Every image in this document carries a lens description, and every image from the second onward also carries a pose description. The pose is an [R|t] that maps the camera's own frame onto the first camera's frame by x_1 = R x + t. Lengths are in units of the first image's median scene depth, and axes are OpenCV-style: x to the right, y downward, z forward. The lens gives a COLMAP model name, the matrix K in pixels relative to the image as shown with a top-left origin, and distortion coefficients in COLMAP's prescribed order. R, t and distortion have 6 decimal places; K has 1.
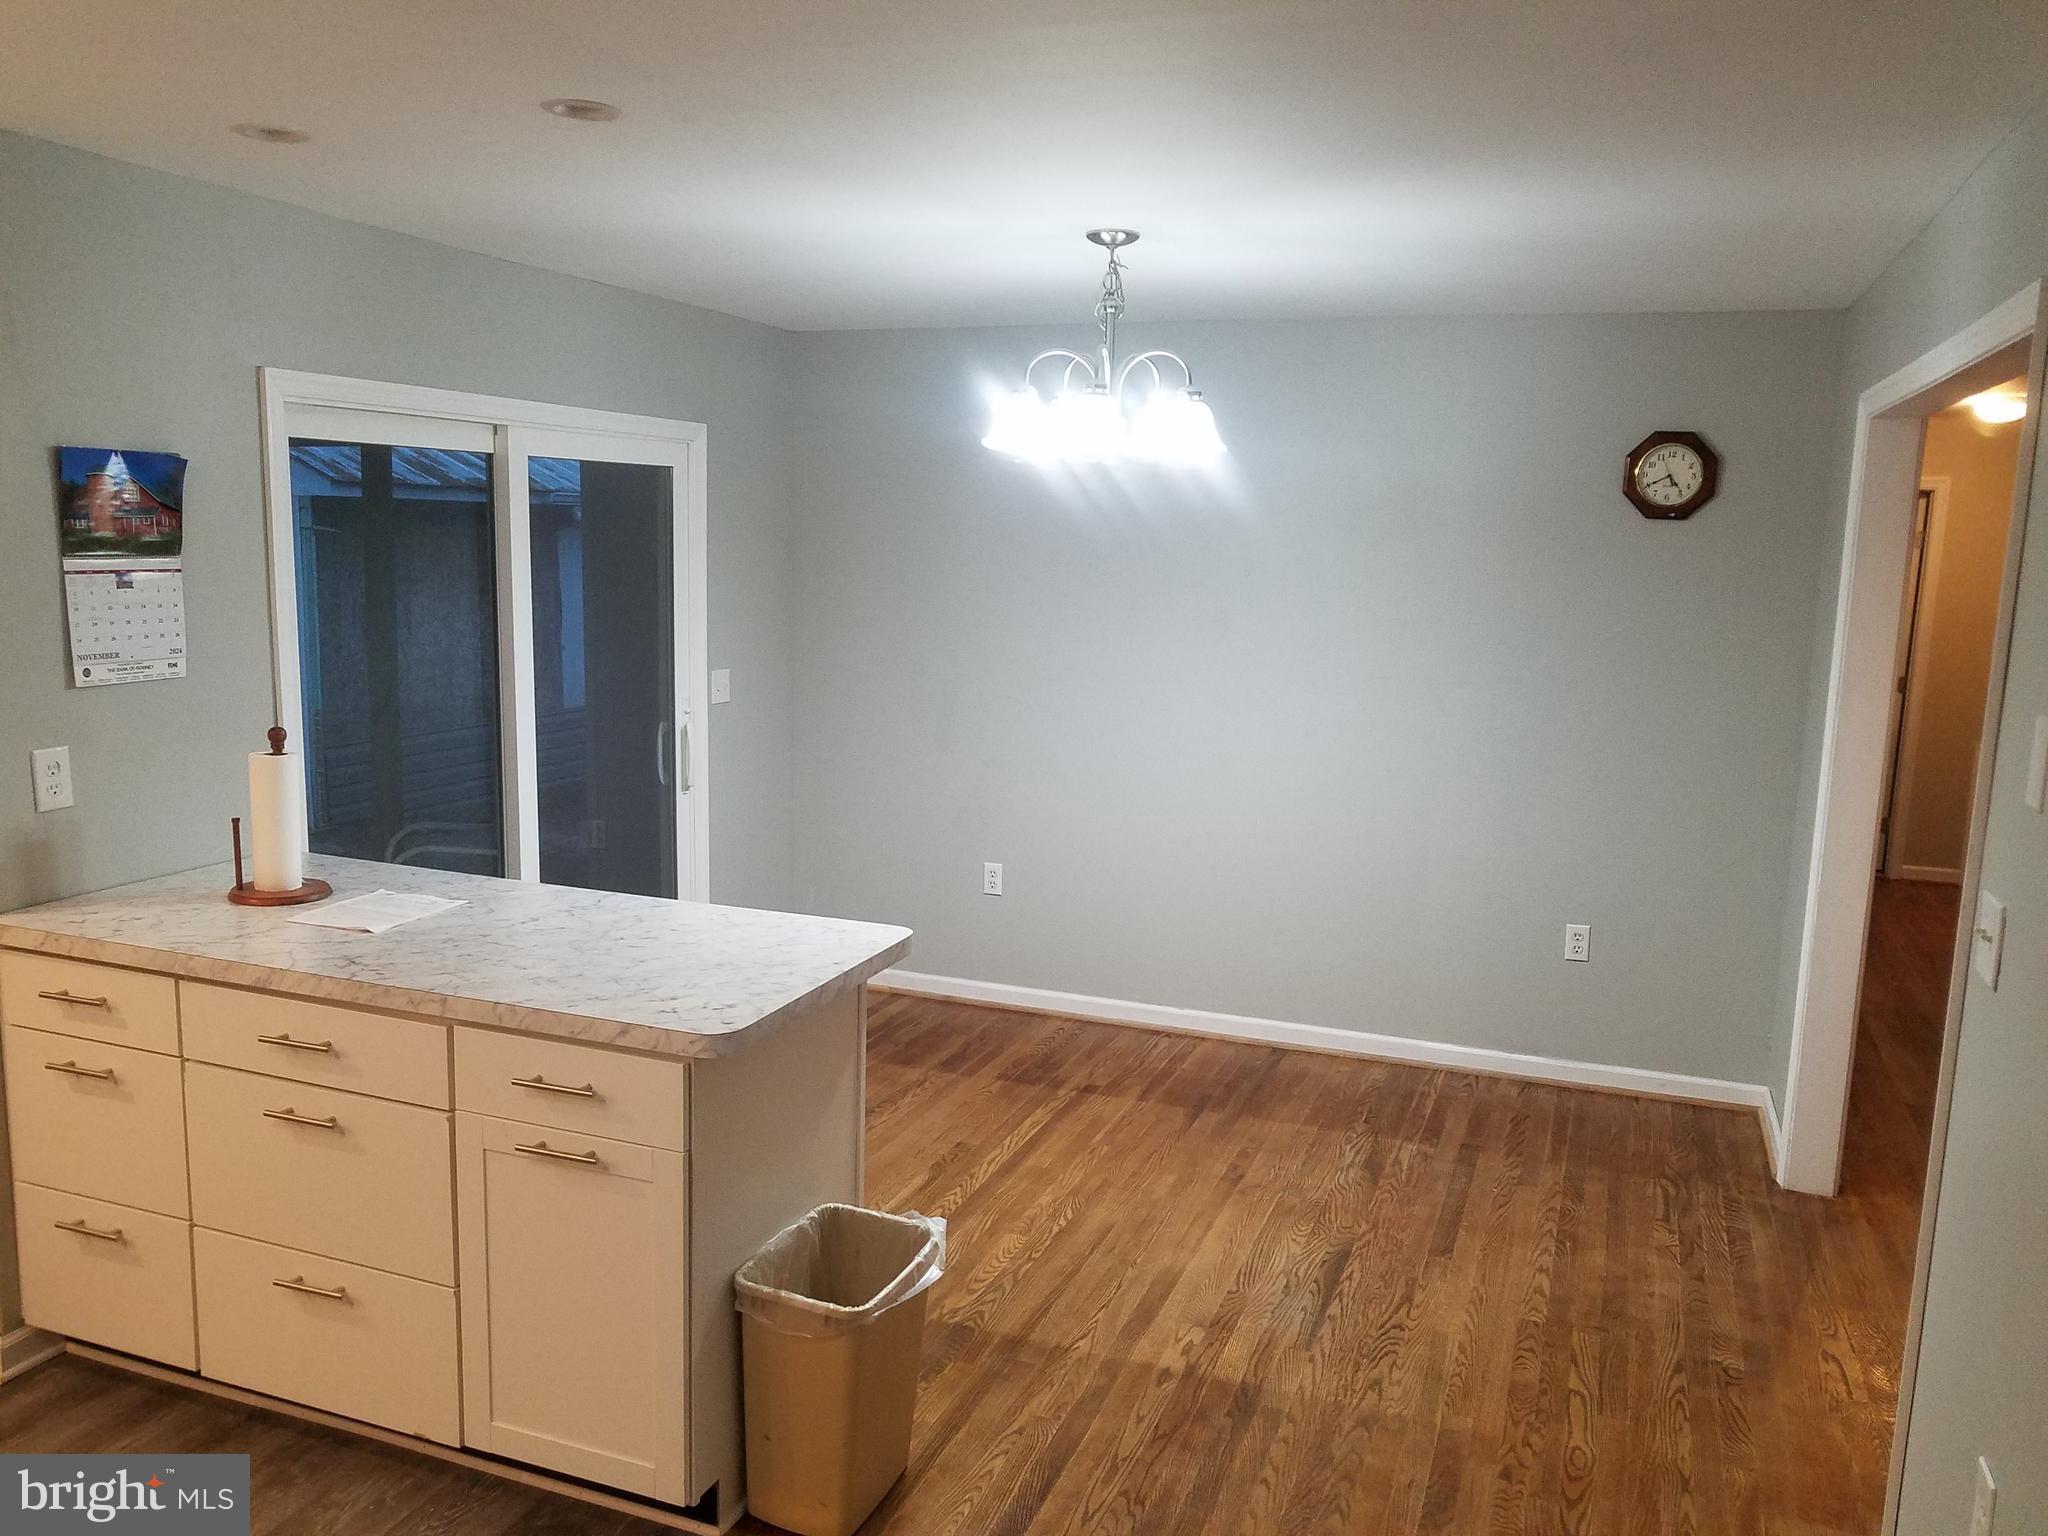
lens RADIAL K [[1601.5, 0, 1001.0], [0, 1601.5, 794.6], [0, 0, 1]] dist [0.011767, -0.015427]
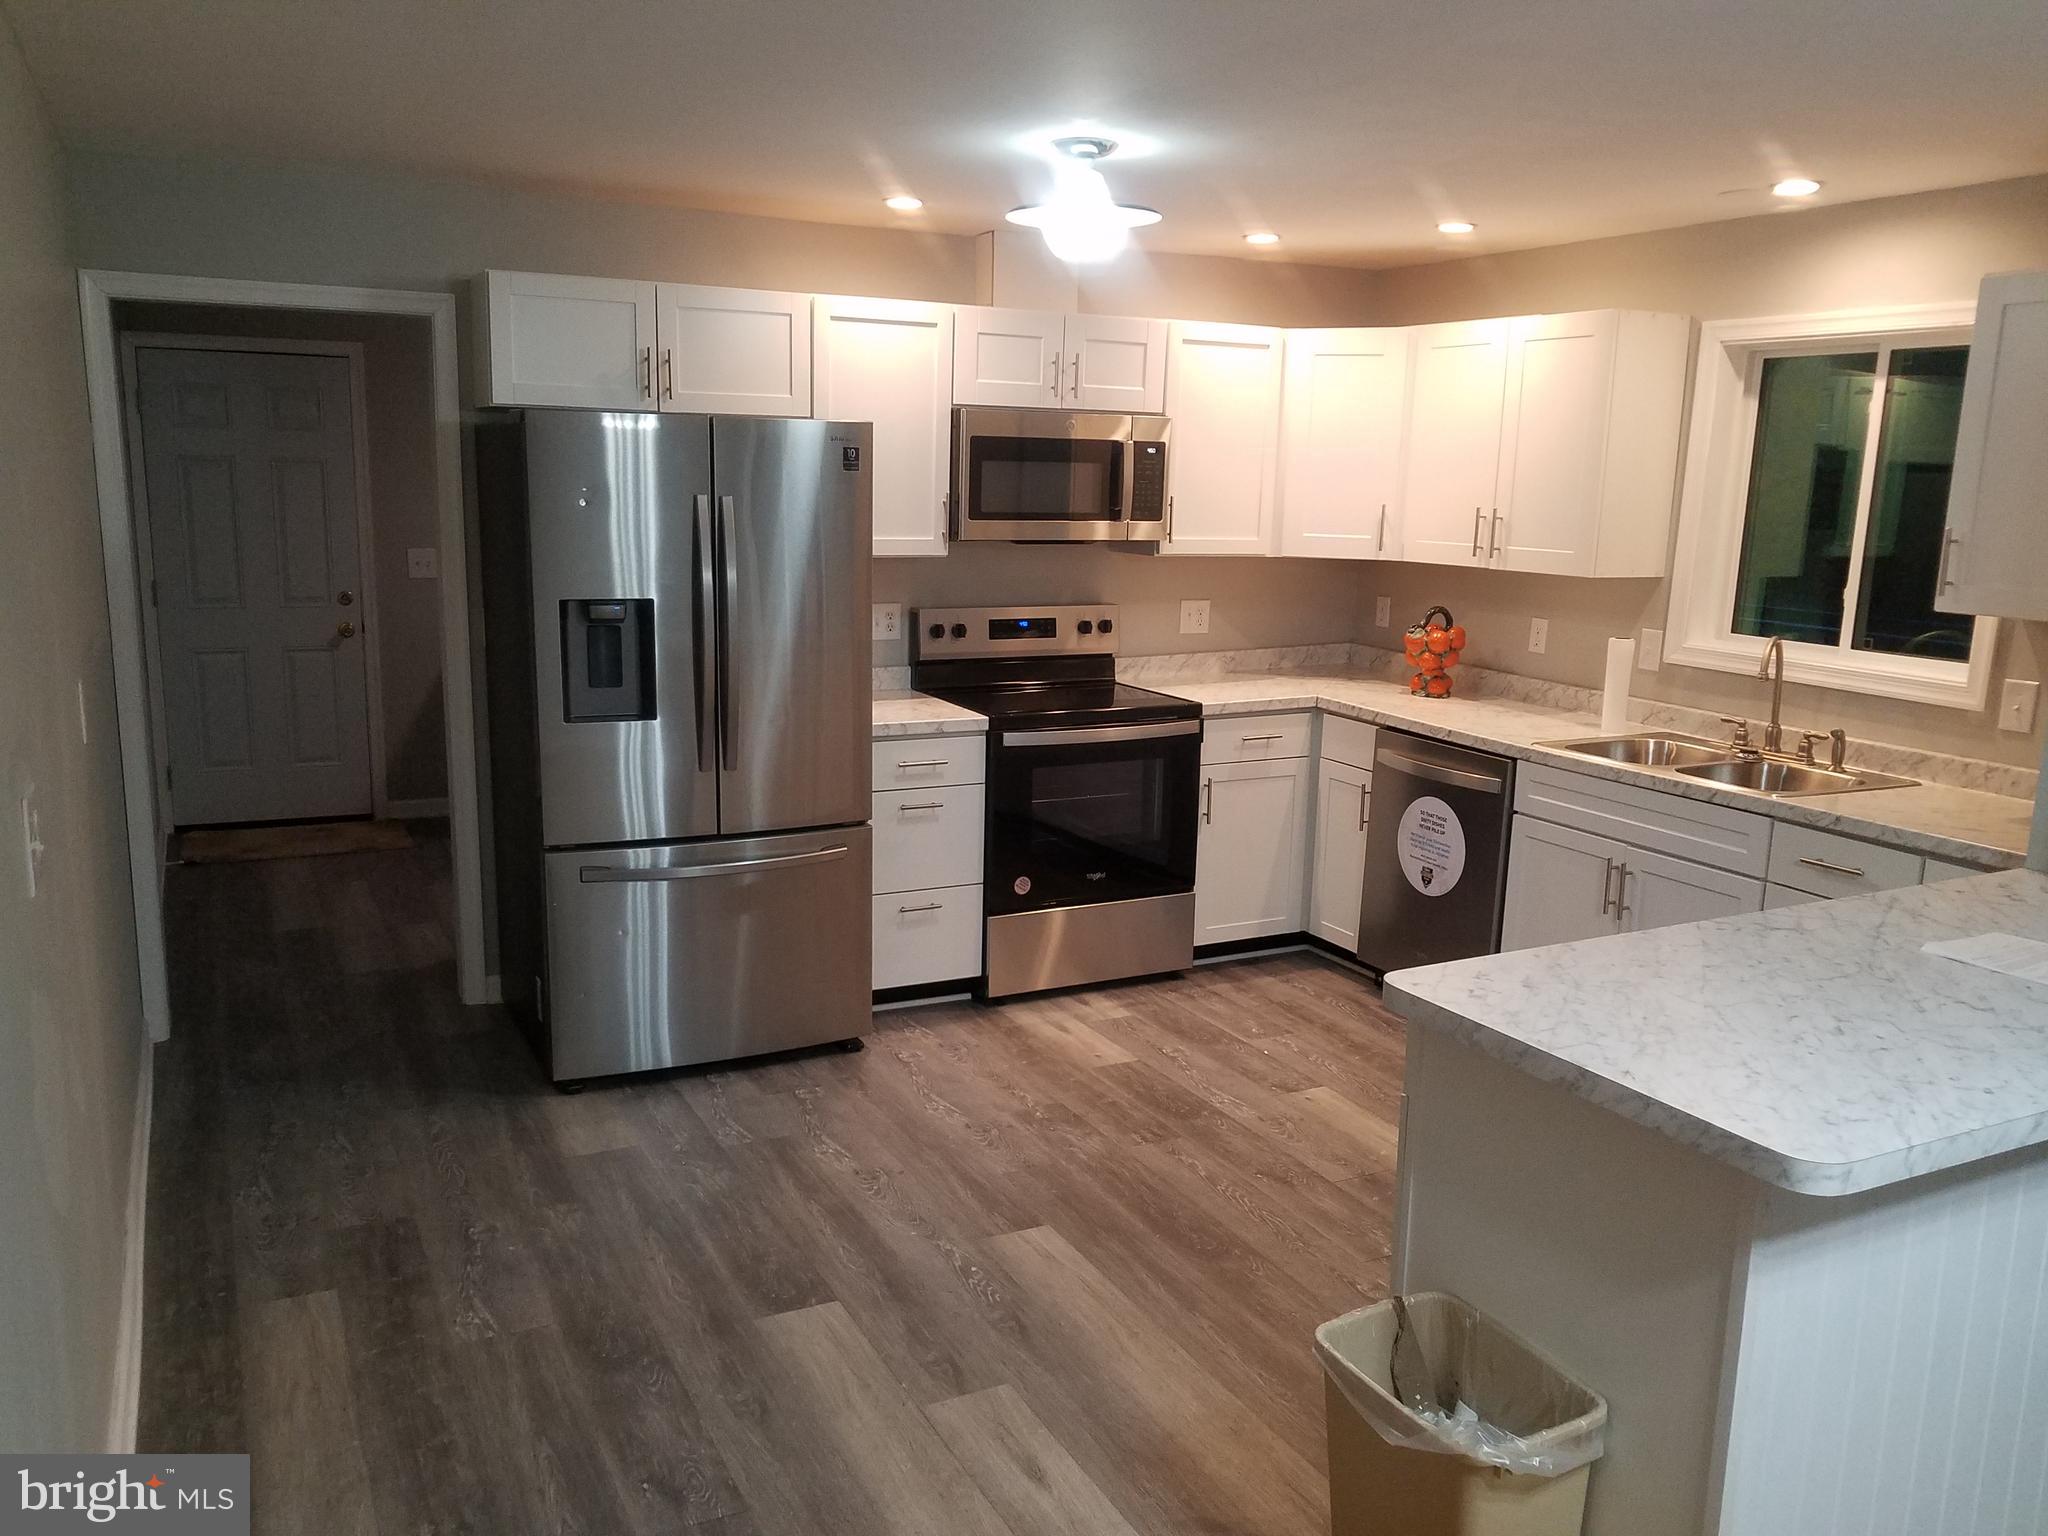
lens RADIAL K [[1601.5, 0, 1010.2], [0, 1601.5, 807.5], [0, 0, 1]] dist [0.011767, -0.015427]
pose [[-0.670423, 0.117372, -0.732637, 0.513931], [-0.154990, 0.943473, 0.292978, -0.149561], [0.725611, 0.309971, -0.614335, 1.063561]]
